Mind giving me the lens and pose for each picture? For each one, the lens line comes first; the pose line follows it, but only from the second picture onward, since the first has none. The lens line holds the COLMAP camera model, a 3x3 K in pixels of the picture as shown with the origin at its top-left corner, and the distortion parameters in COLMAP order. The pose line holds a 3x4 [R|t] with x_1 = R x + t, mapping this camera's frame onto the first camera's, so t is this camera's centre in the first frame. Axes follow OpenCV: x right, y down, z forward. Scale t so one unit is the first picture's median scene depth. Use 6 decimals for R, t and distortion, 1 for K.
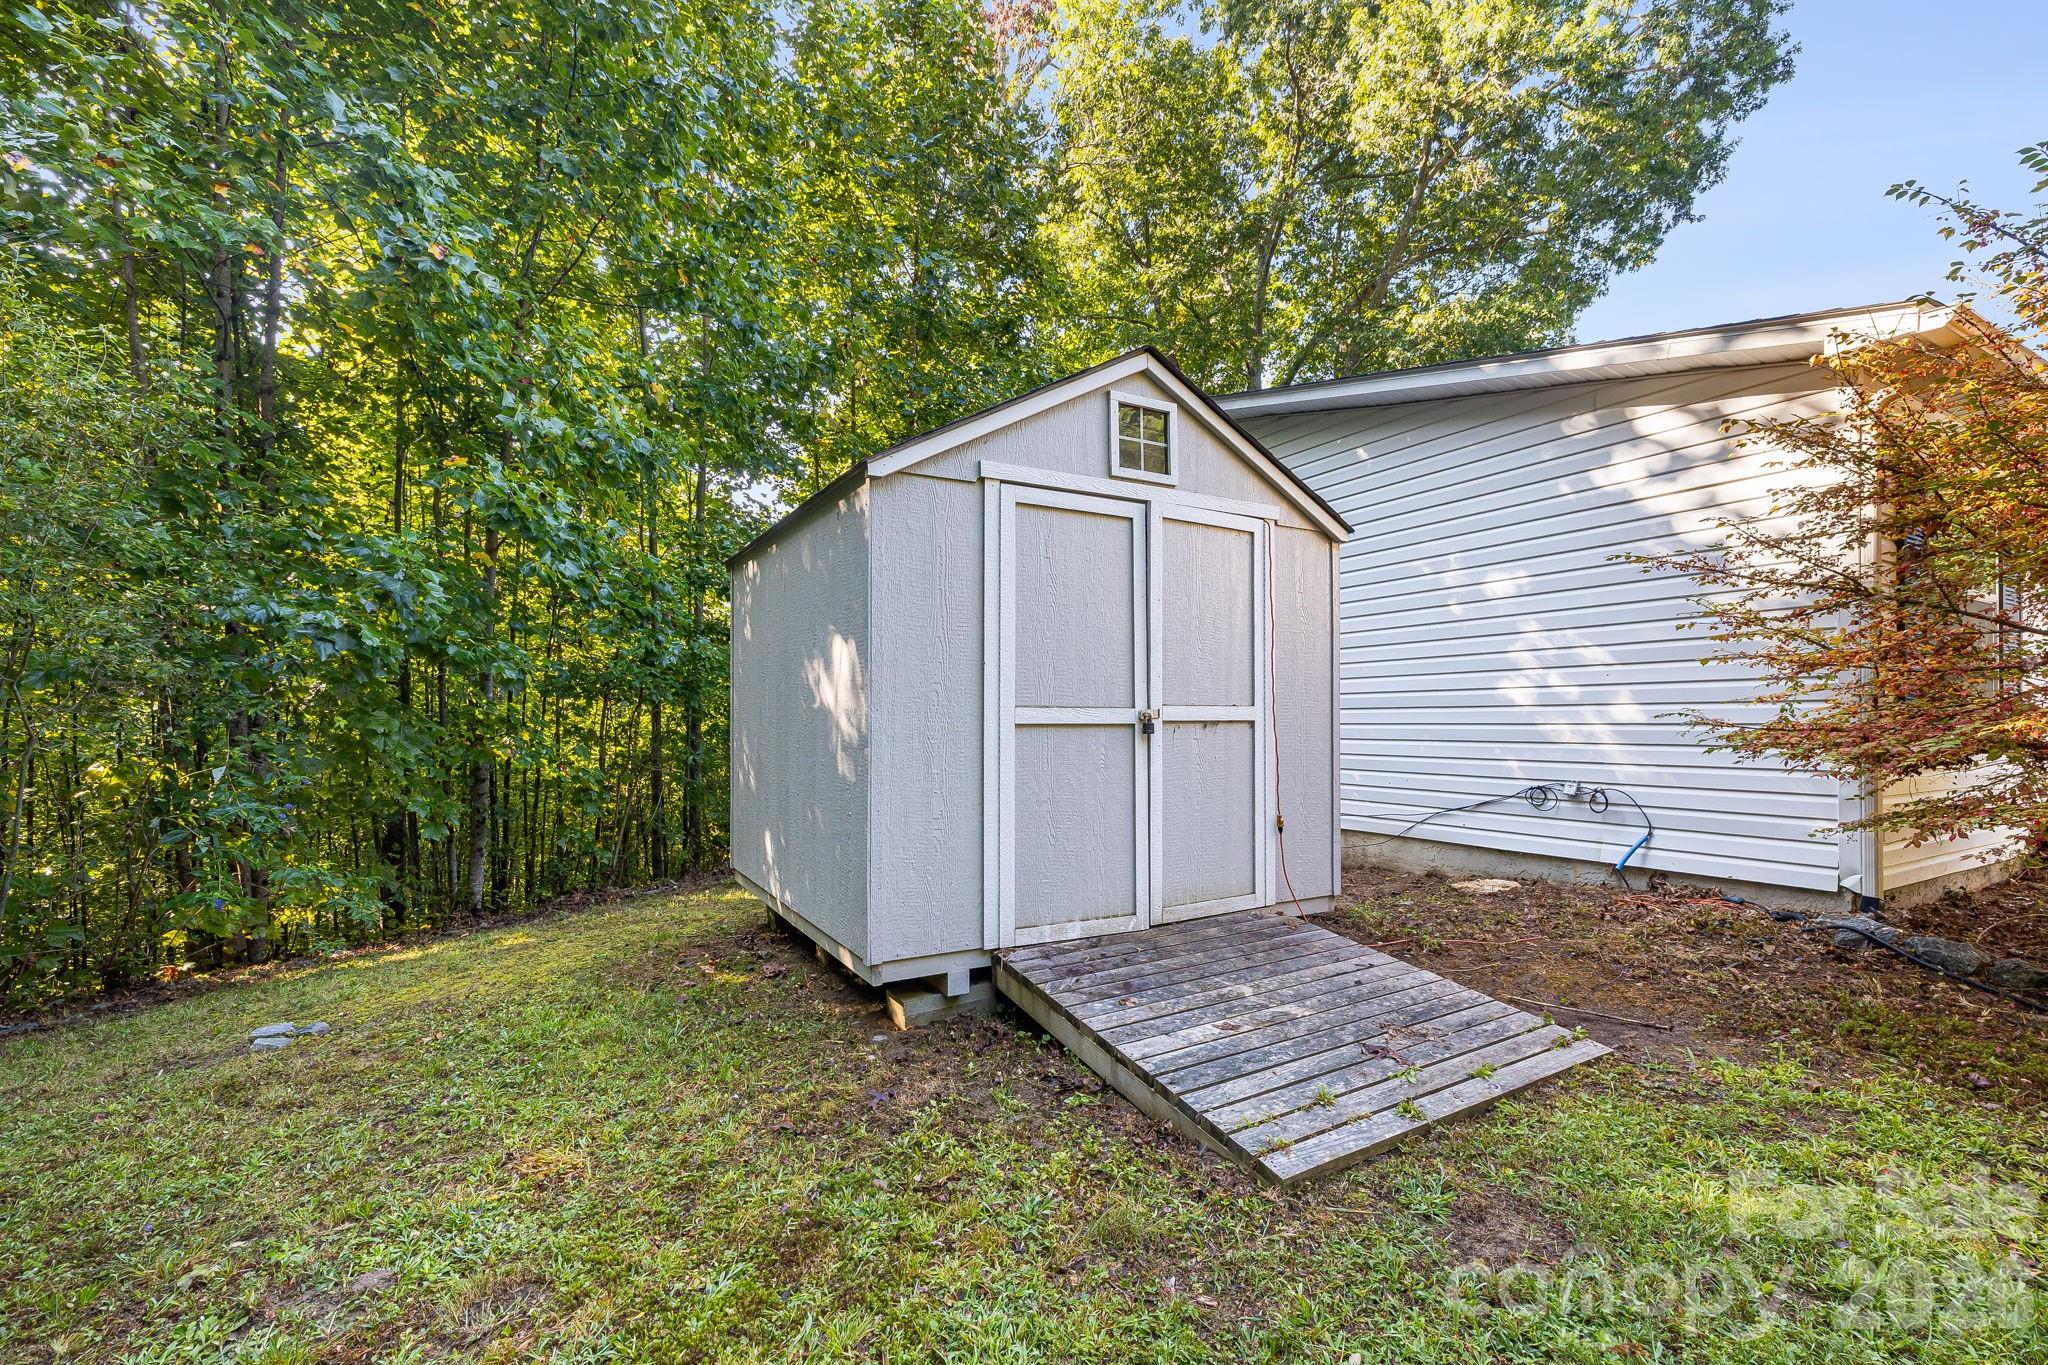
lens RADIAL K [[869.2, 0, 1026.1], [0, 869.2, 688.9], [0, 0, 1]] dist [-0.001694, -0.000610]
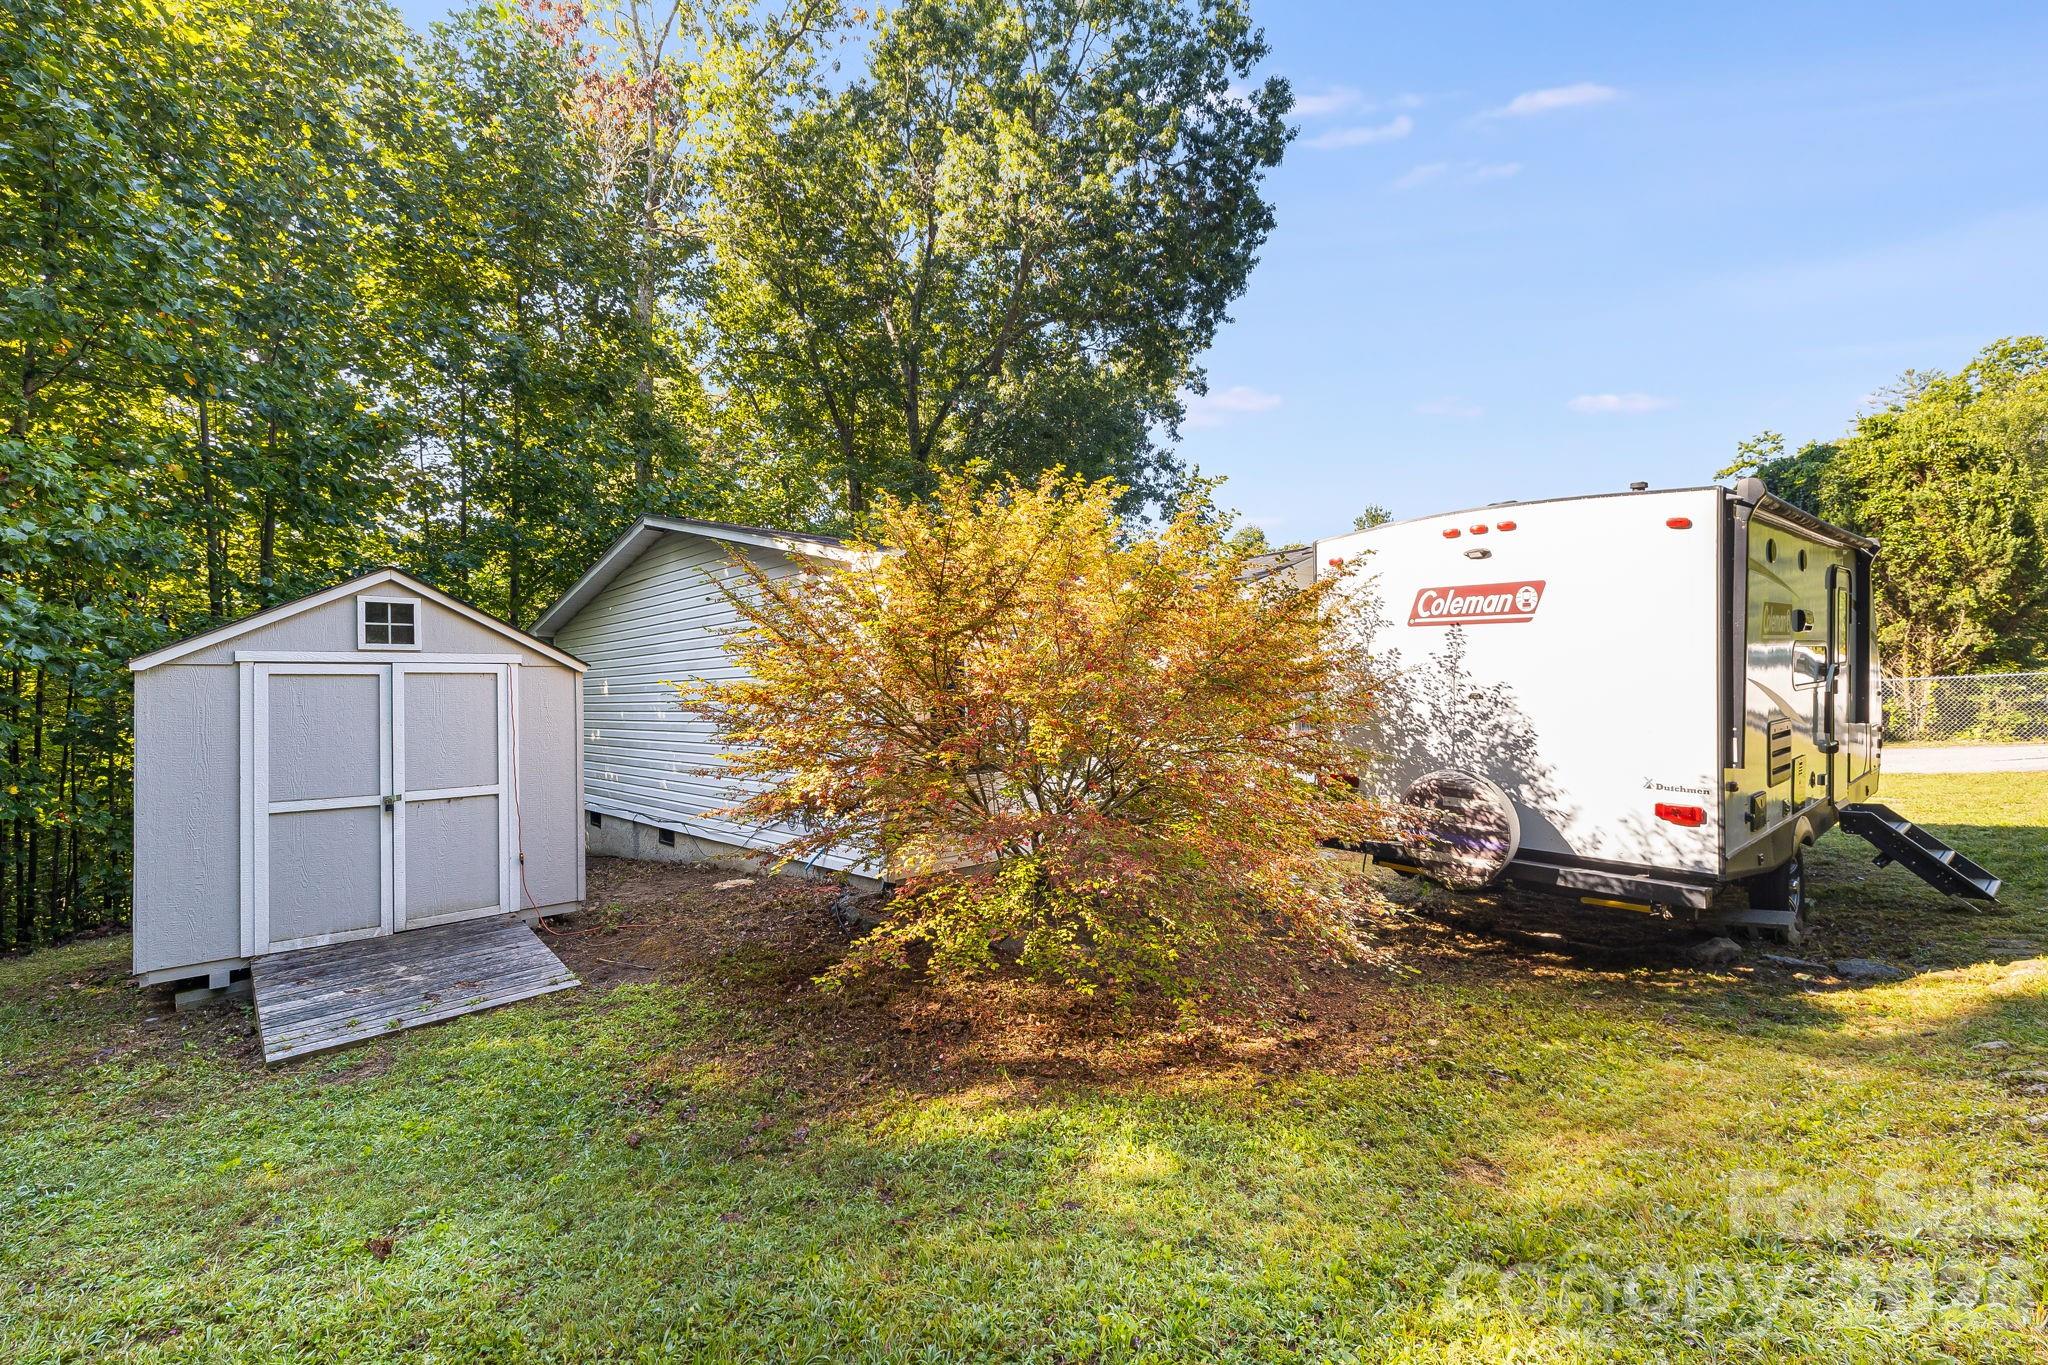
lens RADIAL K [[869.2, 0, 1021.2], [0, 869.2, 663.1], [0, 0, 1]] dist [-0.001694, -0.000610]
pose [[0.971213, -0.008015, 0.238076, 0.892199], [0.009025, 0.999954, -0.003154, -0.205004], [-0.238040, 0.005212, 0.971241, -0.818300]]
